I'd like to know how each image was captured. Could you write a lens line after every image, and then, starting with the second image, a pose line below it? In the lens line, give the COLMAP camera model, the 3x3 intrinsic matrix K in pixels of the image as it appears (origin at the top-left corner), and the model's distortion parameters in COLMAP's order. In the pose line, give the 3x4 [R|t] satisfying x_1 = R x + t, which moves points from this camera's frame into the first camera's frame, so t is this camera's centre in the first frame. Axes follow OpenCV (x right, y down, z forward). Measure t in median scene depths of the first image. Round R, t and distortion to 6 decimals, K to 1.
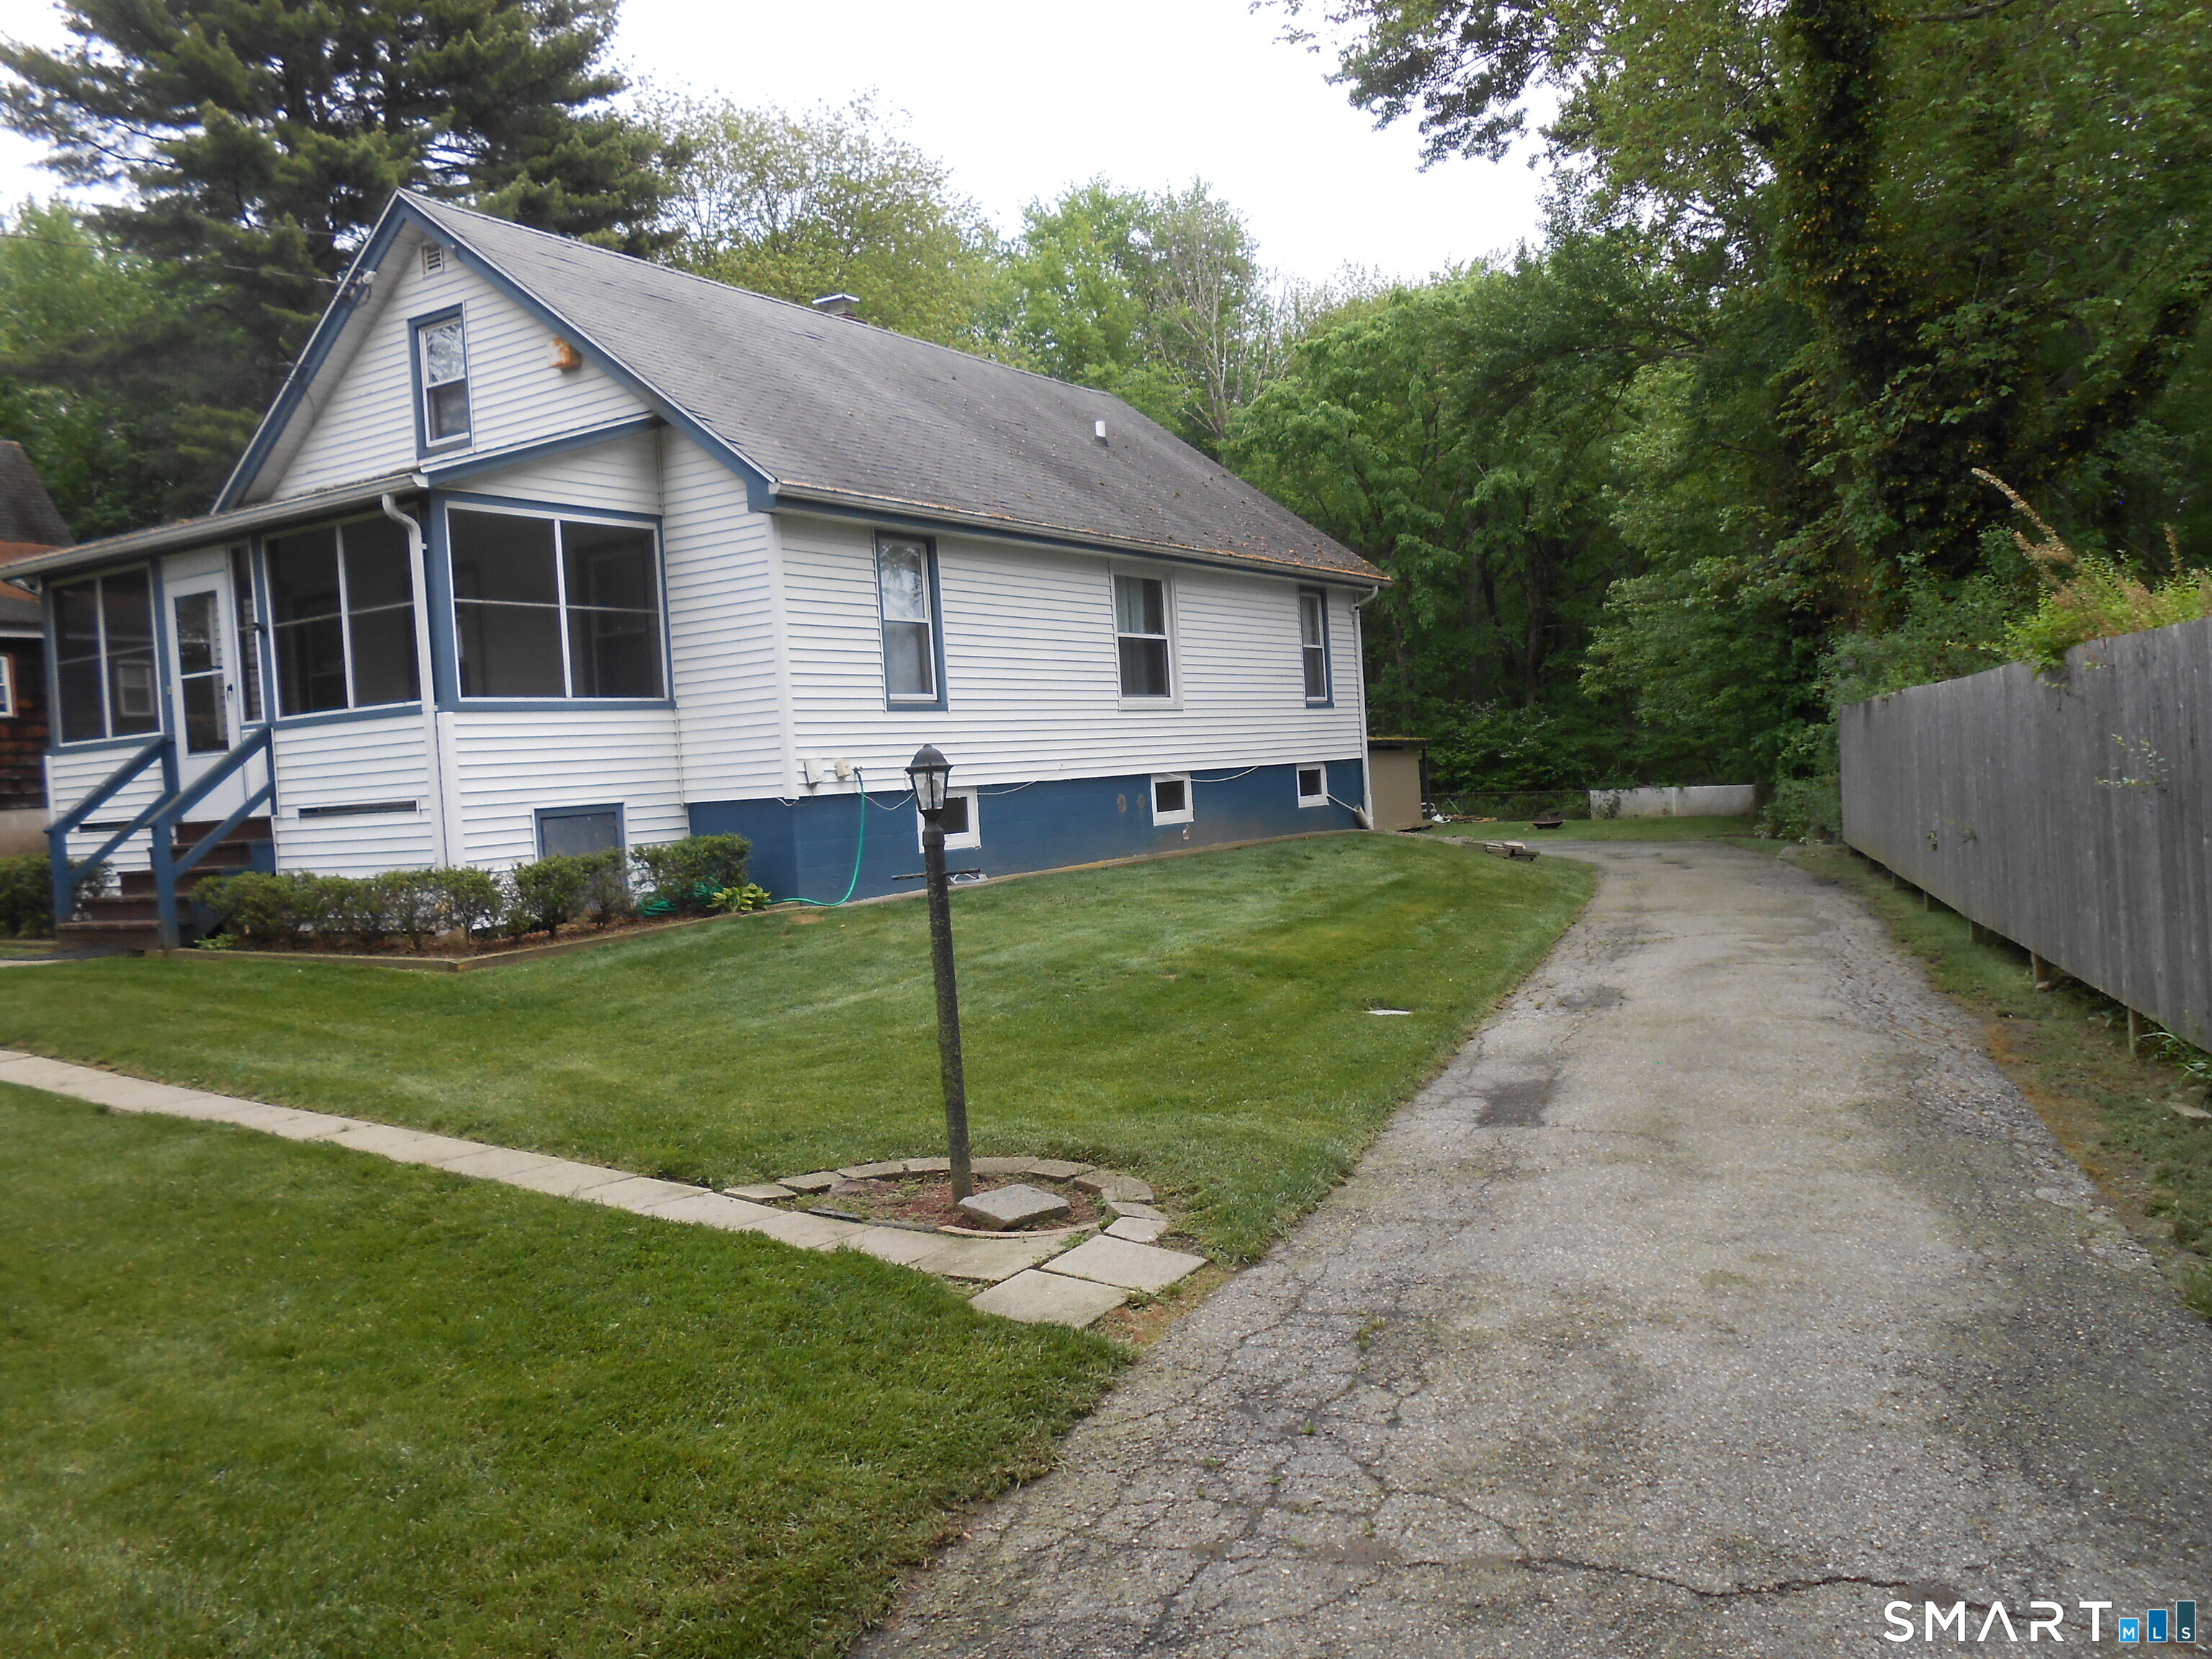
lens RADIAL K [[1709.0, 0, 1108.8], [0, 1709.0, 819.1], [0, 0, 1]] dist [-0.040714, 0.045734]
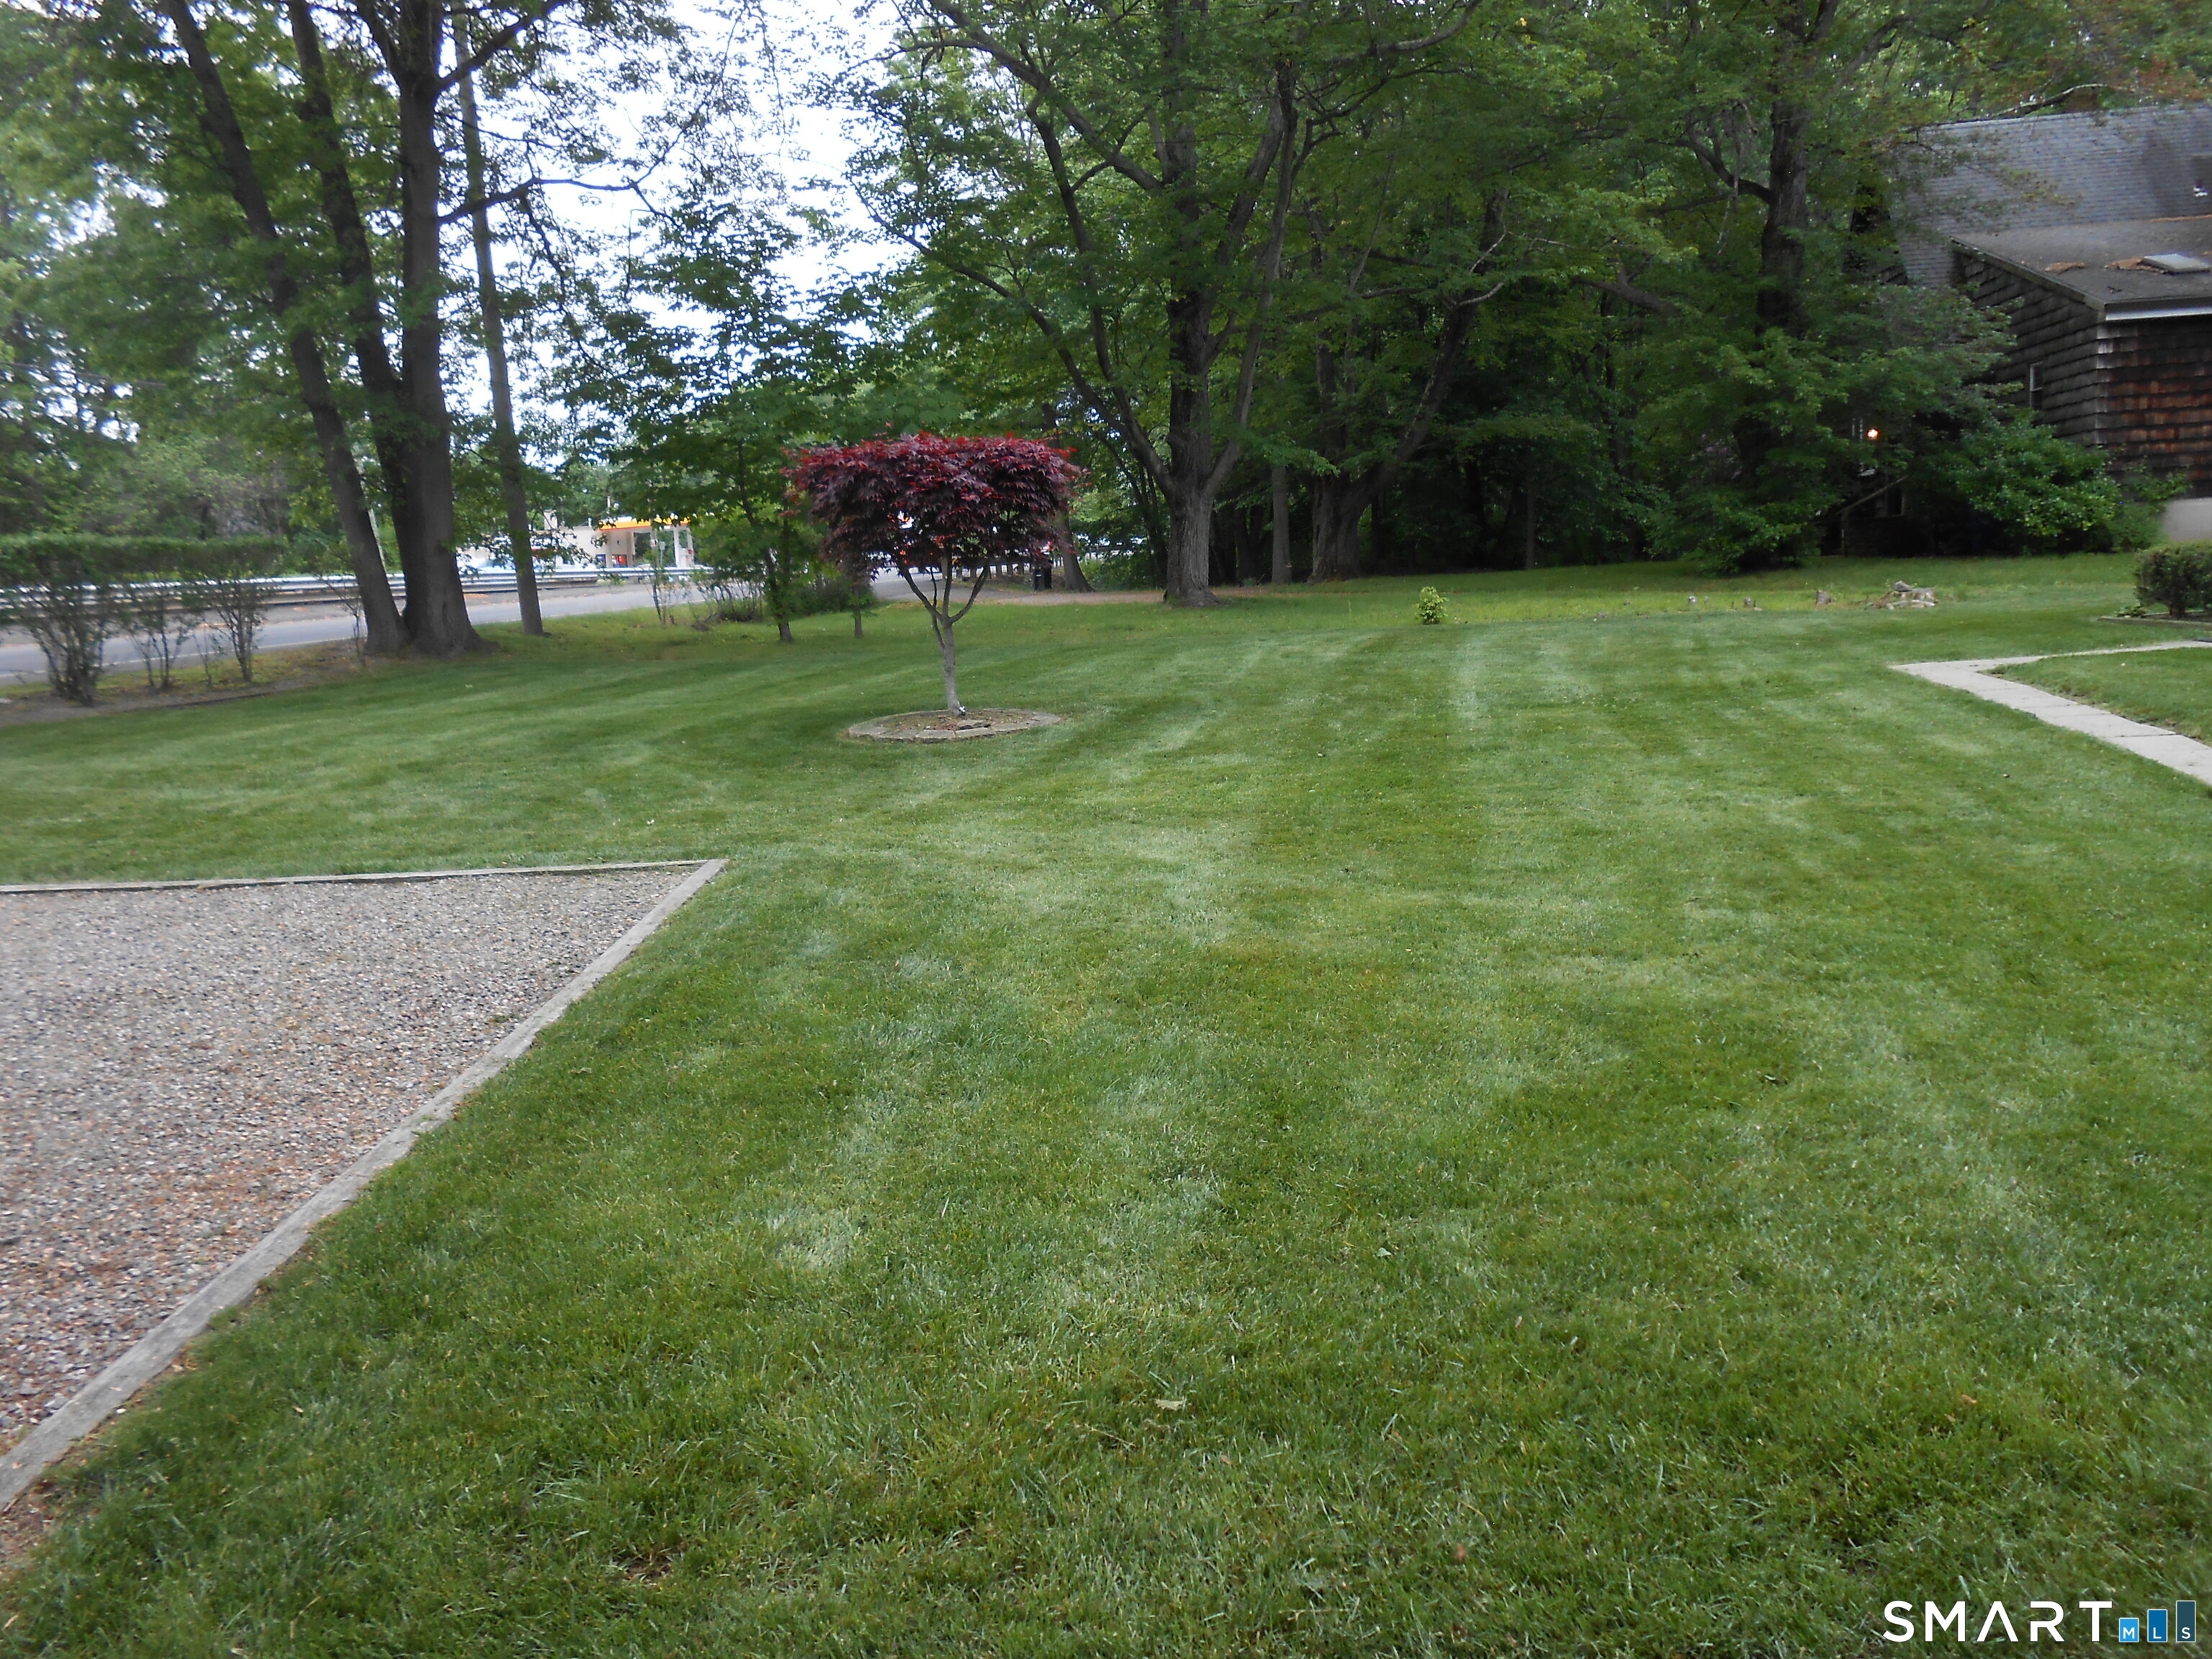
lens RADIAL K [[1709.0, 0, 1124.6], [0, 1709.0, 834.9], [0, 0, 1]] dist [-0.040714, 0.045734]
pose [[0.382873, 0.167837, -0.908426, 0.021746], [0.006508, 0.982843, 0.184329, 0.004807], [0.923778, -0.076486, 0.375212, 0.023866]]
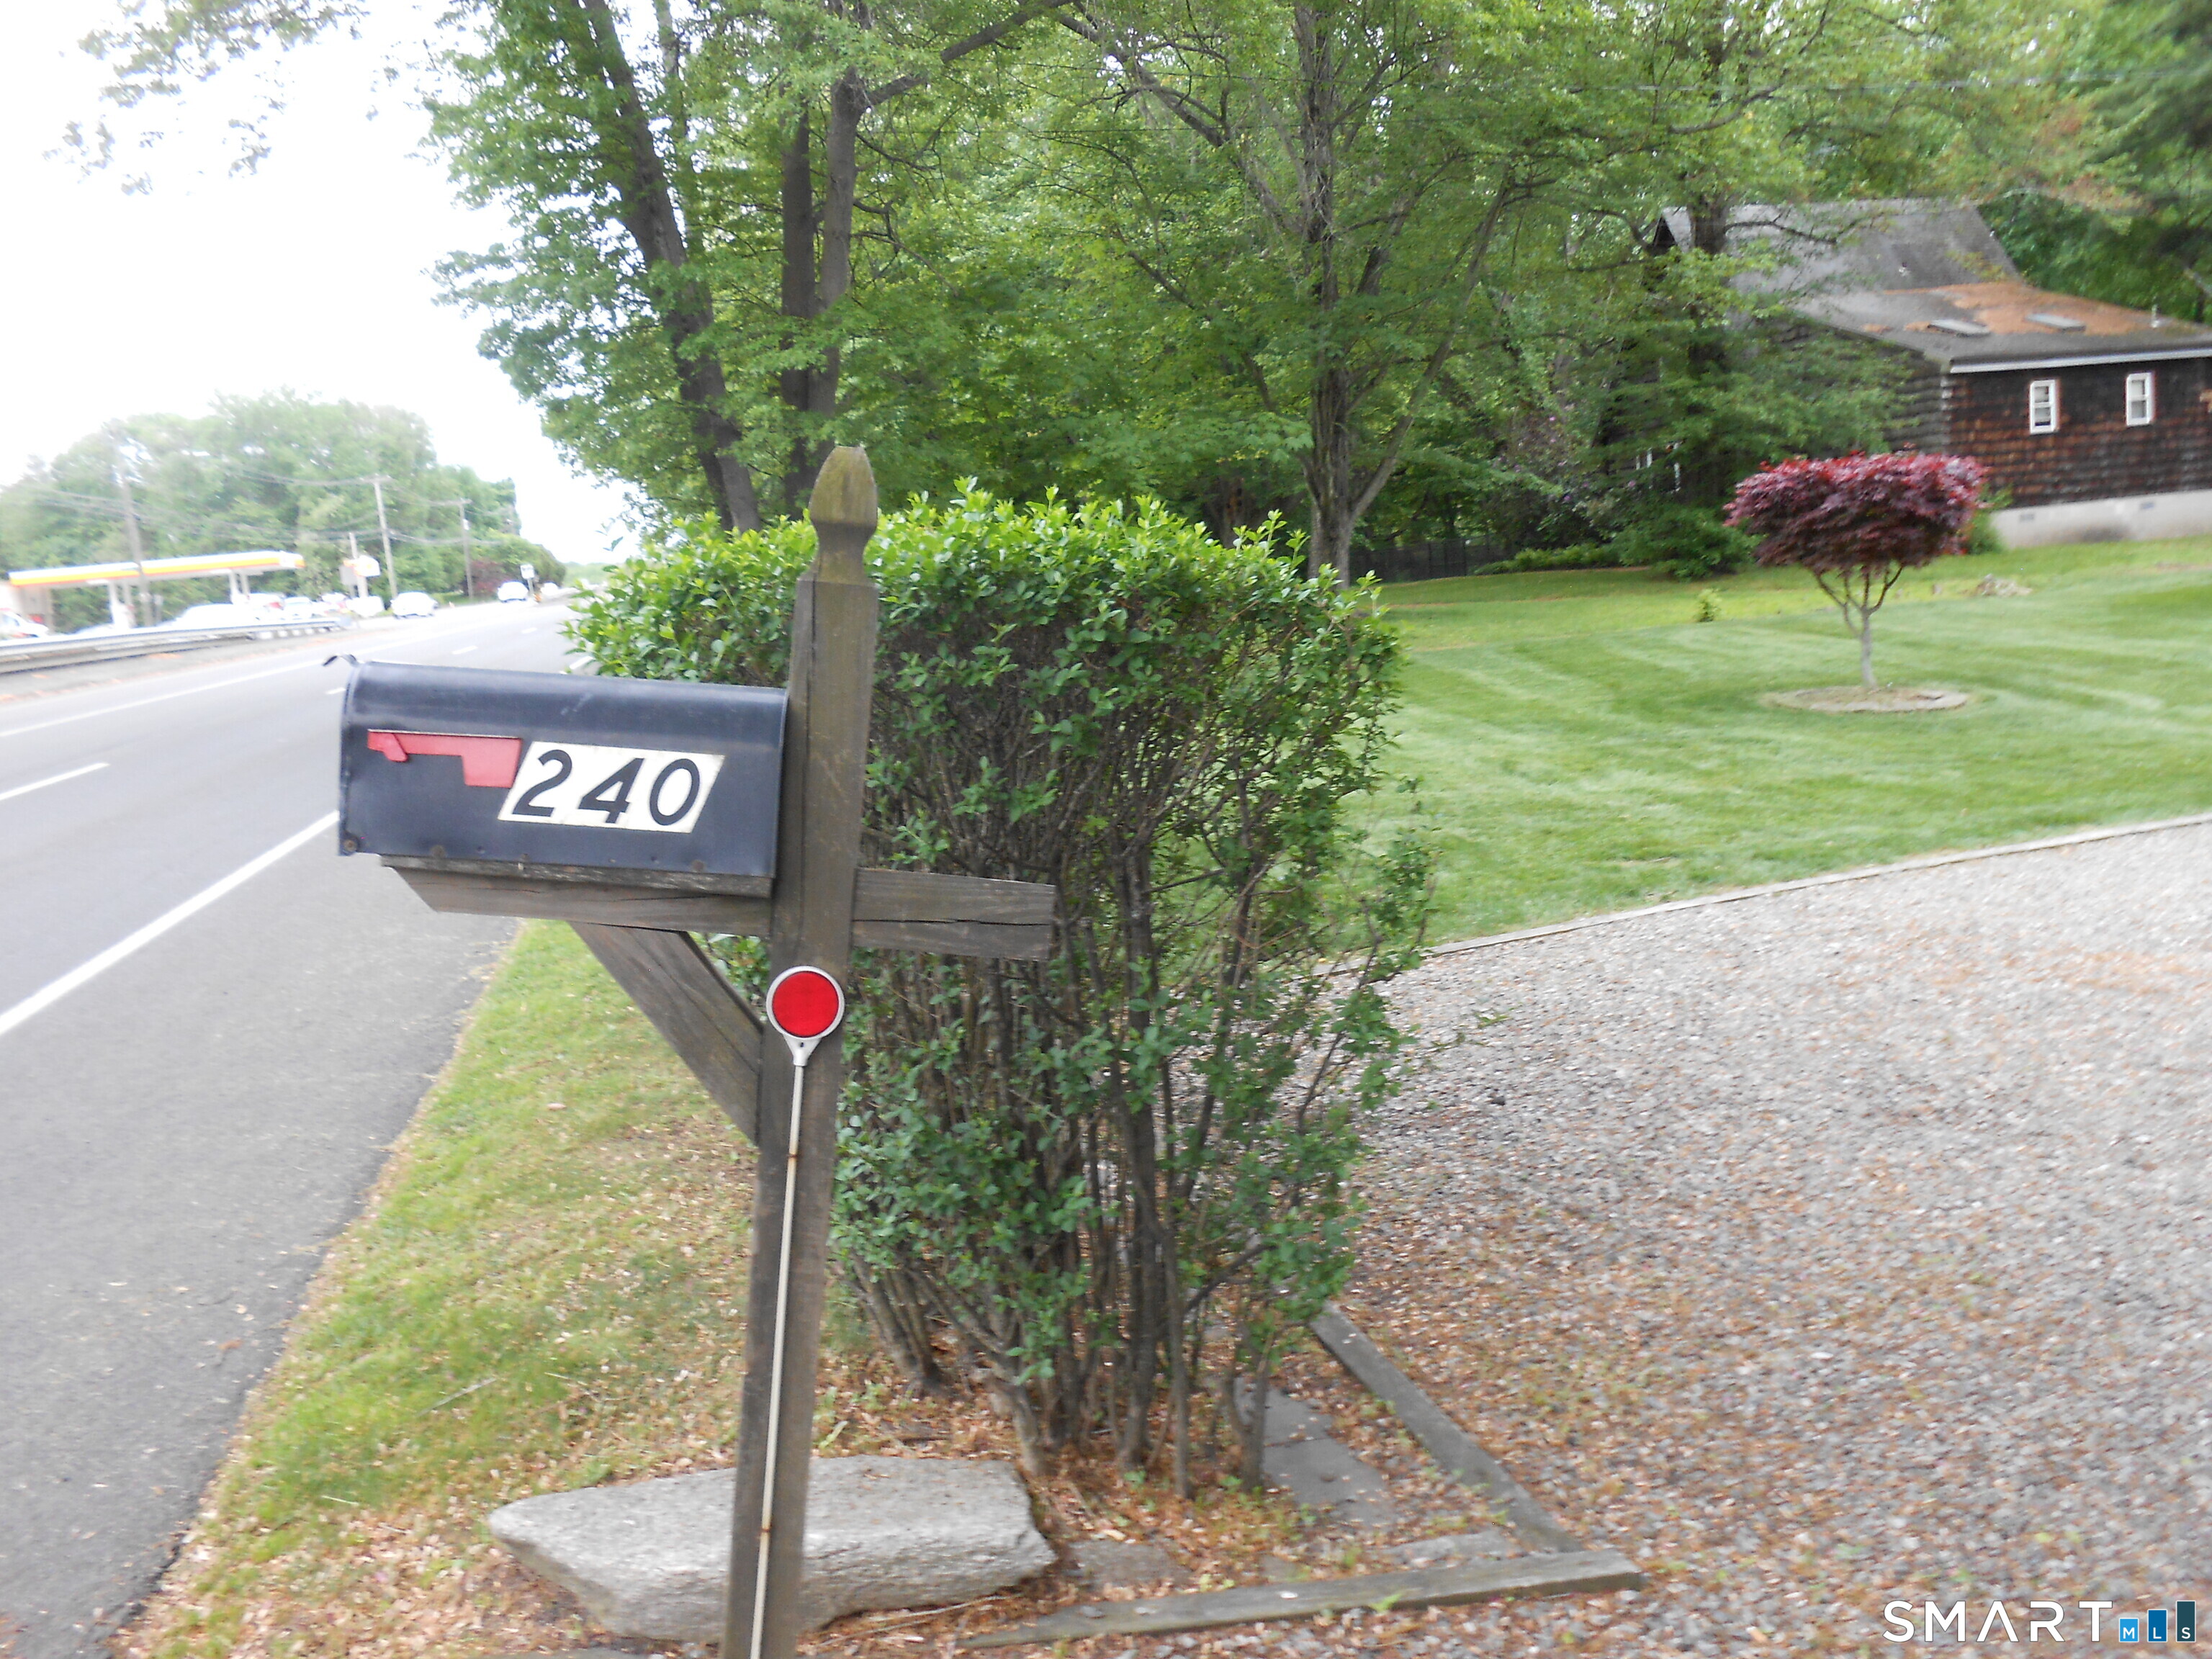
lens RADIAL K [[1709.0, 0, 1090.5], [0, 1709.0, 807.8], [0, 0, 1]] dist [-0.040714, 0.045734]
pose [[0.677090, 0.098931, -0.729220, -0.275081], [0.022768, 0.987632, 0.155129, 0.005917], [0.735548, -0.121639, 0.666463, -0.557373]]
